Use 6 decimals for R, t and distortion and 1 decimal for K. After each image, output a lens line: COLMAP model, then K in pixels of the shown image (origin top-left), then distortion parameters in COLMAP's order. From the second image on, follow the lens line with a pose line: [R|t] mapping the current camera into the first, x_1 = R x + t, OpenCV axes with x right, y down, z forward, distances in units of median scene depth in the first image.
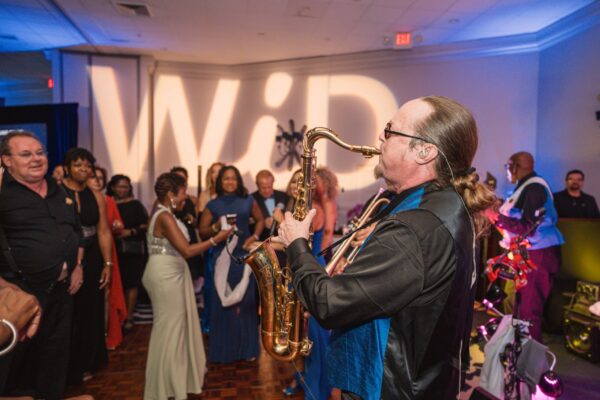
lens RADIAL K [[439.0, 0, 296.2], [0, 439.0, 187.4], [0, 0, 1]] dist [0.045446, 0.002257]
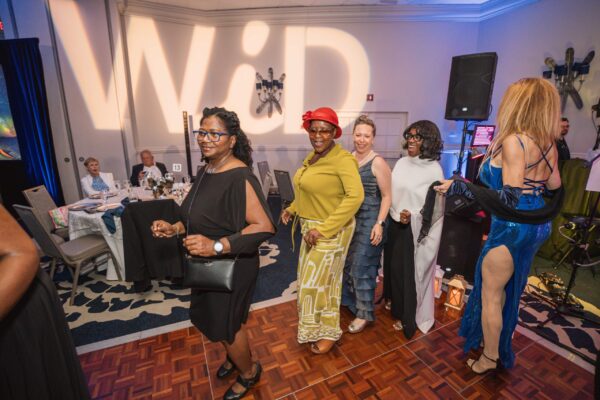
lens RADIAL K [[270.3, 0, 307.9], [0, 270.3, 191.8], [0, 0, 1]] dist [-0.048959, 0.003162]
pose [[0.956306, -0.074641, 0.282678, -0.135665], [0.009448, 0.974247, 0.225287, -0.003884], [-0.292213, -0.212772, 0.932384, 0.298896]]
